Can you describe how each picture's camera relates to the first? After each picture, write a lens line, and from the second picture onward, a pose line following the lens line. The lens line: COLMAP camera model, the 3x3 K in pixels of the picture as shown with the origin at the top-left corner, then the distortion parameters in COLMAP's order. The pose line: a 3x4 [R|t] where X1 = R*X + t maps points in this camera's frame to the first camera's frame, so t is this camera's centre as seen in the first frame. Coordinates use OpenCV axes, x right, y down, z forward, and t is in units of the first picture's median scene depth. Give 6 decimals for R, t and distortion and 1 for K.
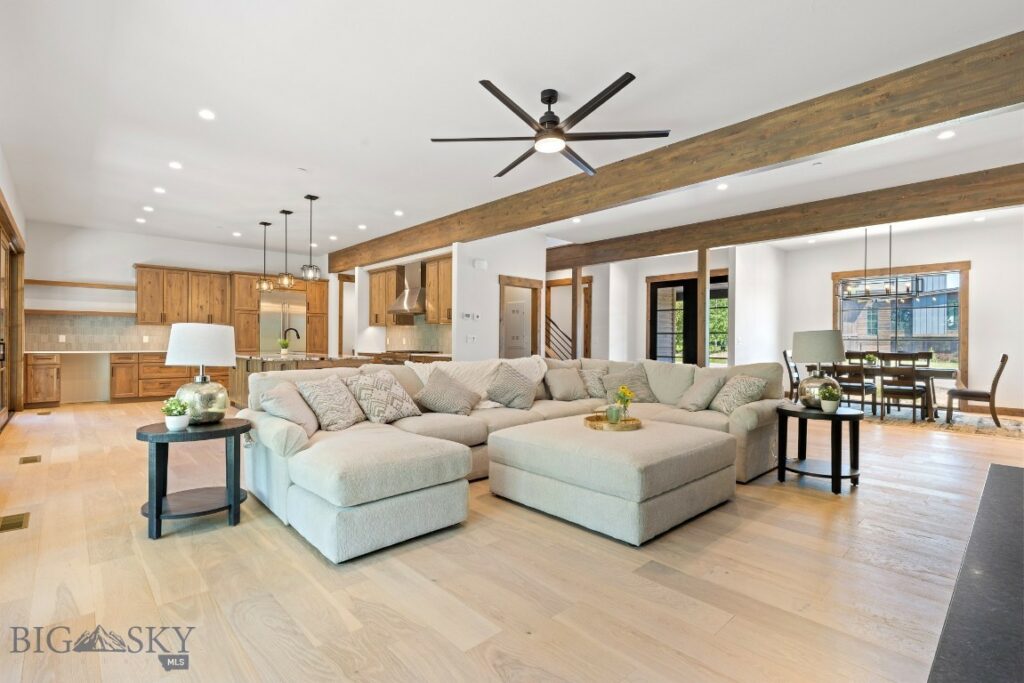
lens RADIAL K [[484.4, 0, 515.7], [0, 484.4, 339.4], [0, 0, 1]] dist [-0.003172, -0.000221]
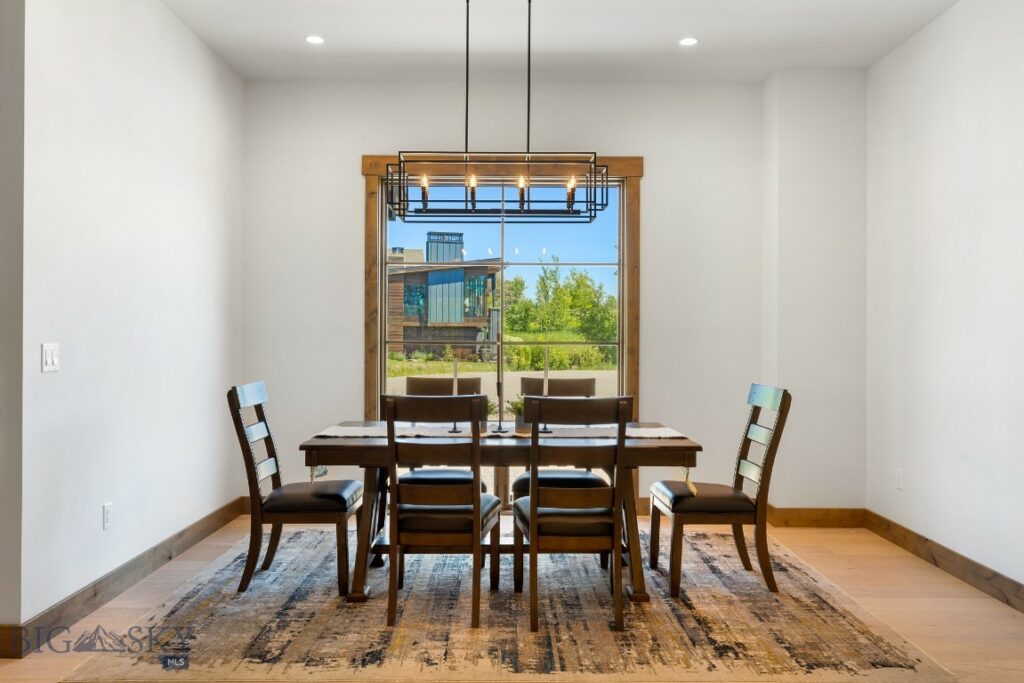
lens RADIAL K [[804.4, 0, 513.1], [0, 804.4, 334.2], [0, 0, 1]] dist [-0.002428, -0.005452]
pose [[0.683291, 0.003261, 0.730139, 0.293181], [-0.011007, 0.999922, 0.005835, -0.009359], [-0.730064, -0.012024, 0.683273, 0.507488]]
